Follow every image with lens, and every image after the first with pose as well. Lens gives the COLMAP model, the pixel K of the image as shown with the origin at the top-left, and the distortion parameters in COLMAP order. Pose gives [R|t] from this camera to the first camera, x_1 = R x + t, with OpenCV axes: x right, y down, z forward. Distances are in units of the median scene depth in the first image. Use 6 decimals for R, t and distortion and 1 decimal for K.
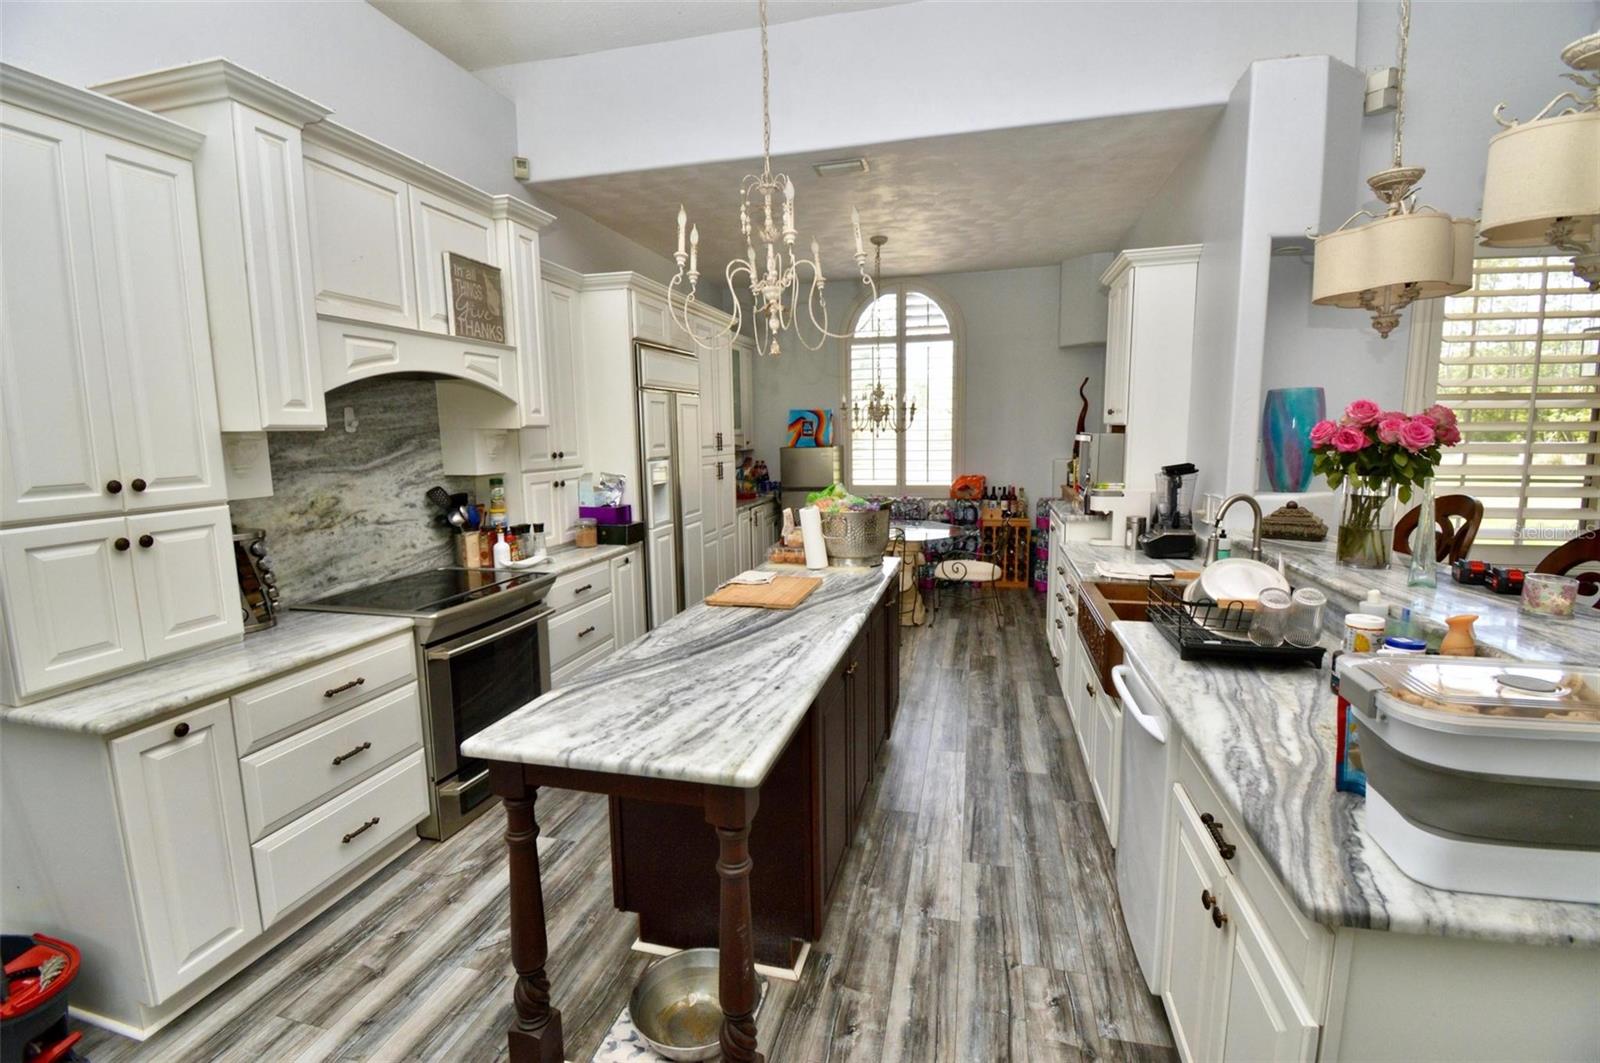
lens RADIAL K [[714.2, 0, 799.5], [0, 714.2, 530.2], [0, 0, 1]] dist [0.018933, -0.024897]
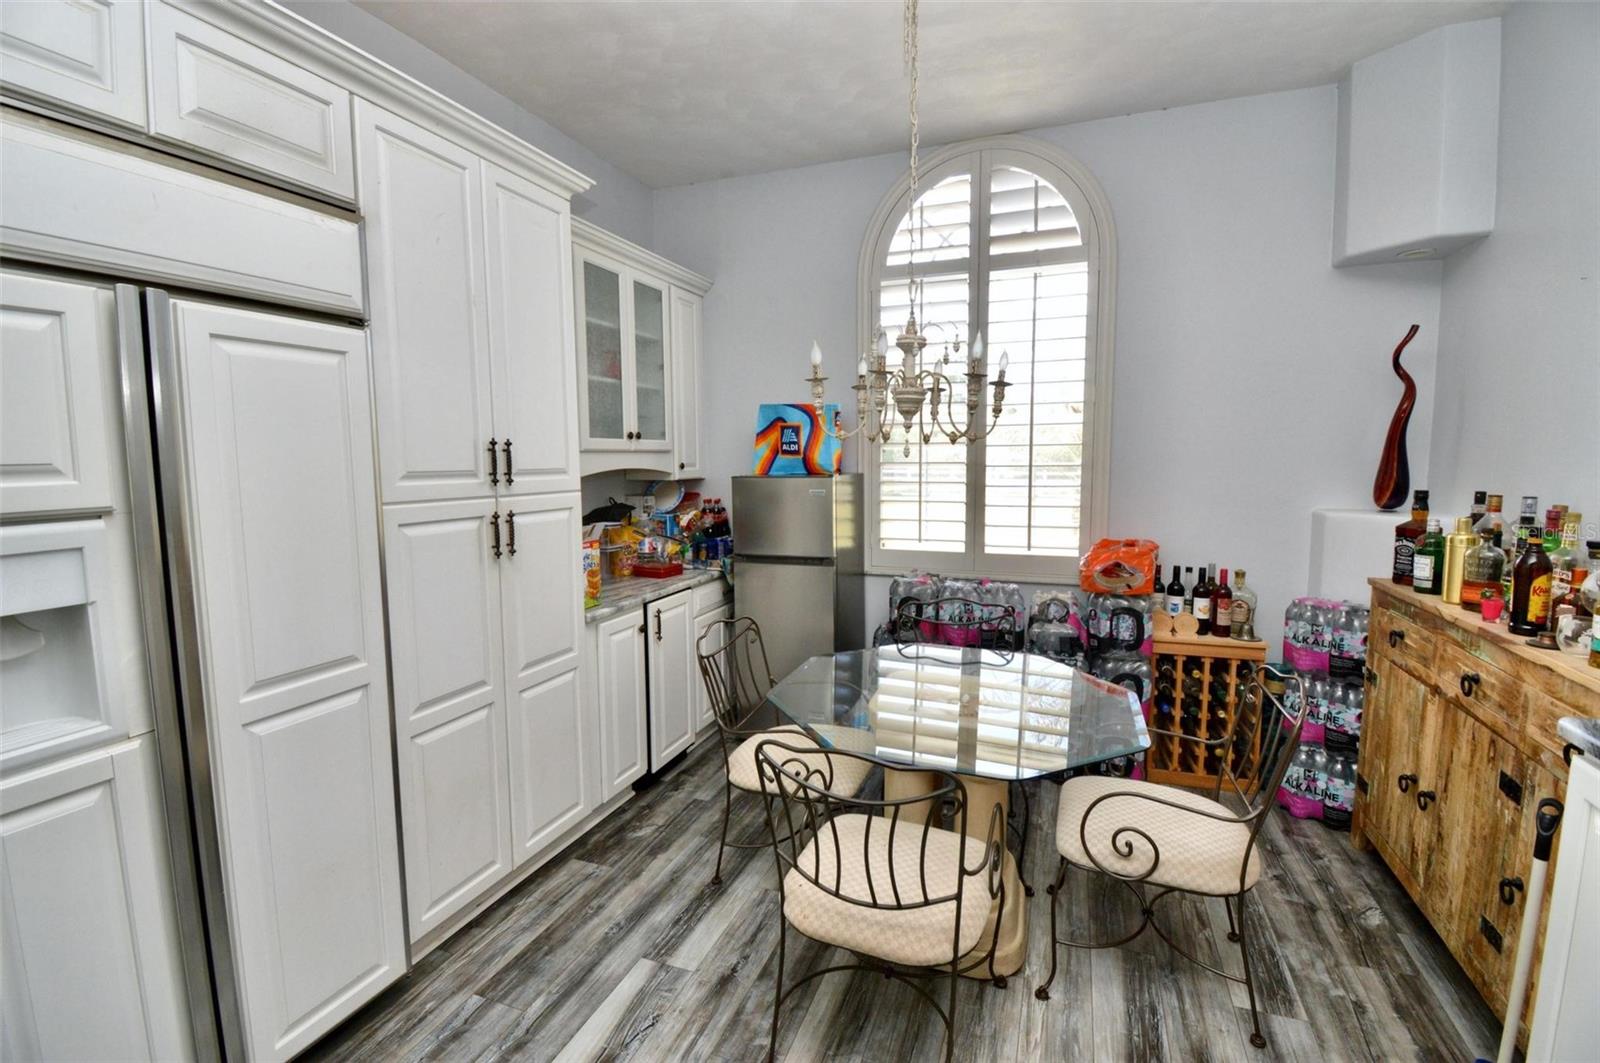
lens RADIAL K [[714.2, 0, 799.5], [0, 714.2, 530.2], [0, 0, 1]] dist [0.018933, -0.024897]
pose [[0.993135, 0.022574, -0.114779, 0.080267], [-0.026427, 0.999133, -0.032163, -0.062602], [0.113953, 0.034976, 0.992870, 0.505412]]
